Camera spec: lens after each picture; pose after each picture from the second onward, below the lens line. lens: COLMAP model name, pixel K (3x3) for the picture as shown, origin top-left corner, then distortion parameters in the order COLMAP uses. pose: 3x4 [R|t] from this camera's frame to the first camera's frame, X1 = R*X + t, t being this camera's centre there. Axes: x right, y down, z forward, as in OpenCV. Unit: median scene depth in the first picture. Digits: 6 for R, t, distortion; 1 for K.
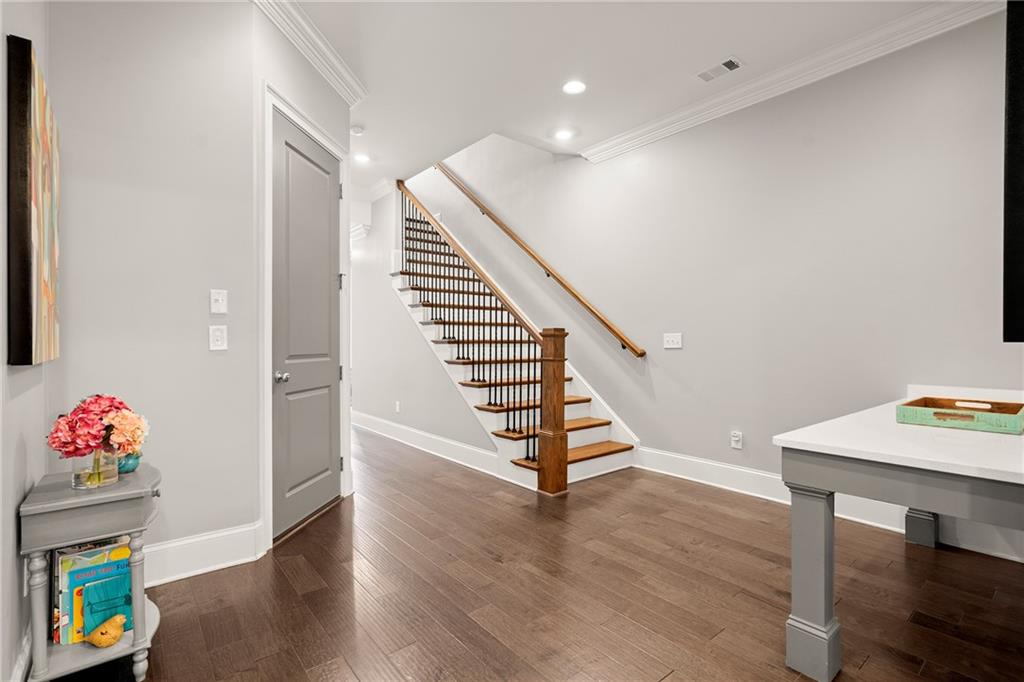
lens RADIAL K [[468.6, 0, 514.4], [0, 468.6, 339.1], [0, 0, 1]] dist [0.002464, 0.000308]
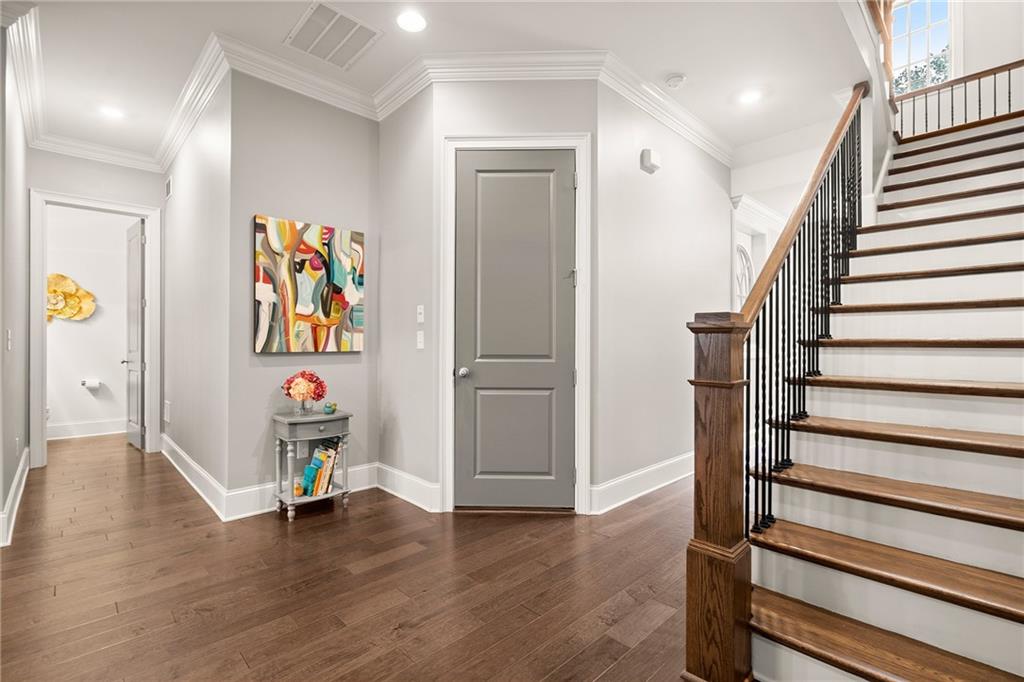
lens RADIAL K [[468.6, 0, 518.1], [0, 468.6, 341.6], [0, 0, 1]] dist [0.002464, 0.000308]
pose [[0.081257, -0.007930, -0.996662, 0.709889], [0.003241, 0.999965, -0.007692, 0.011955], [0.996688, -0.002605, 0.081280, 1.063219]]
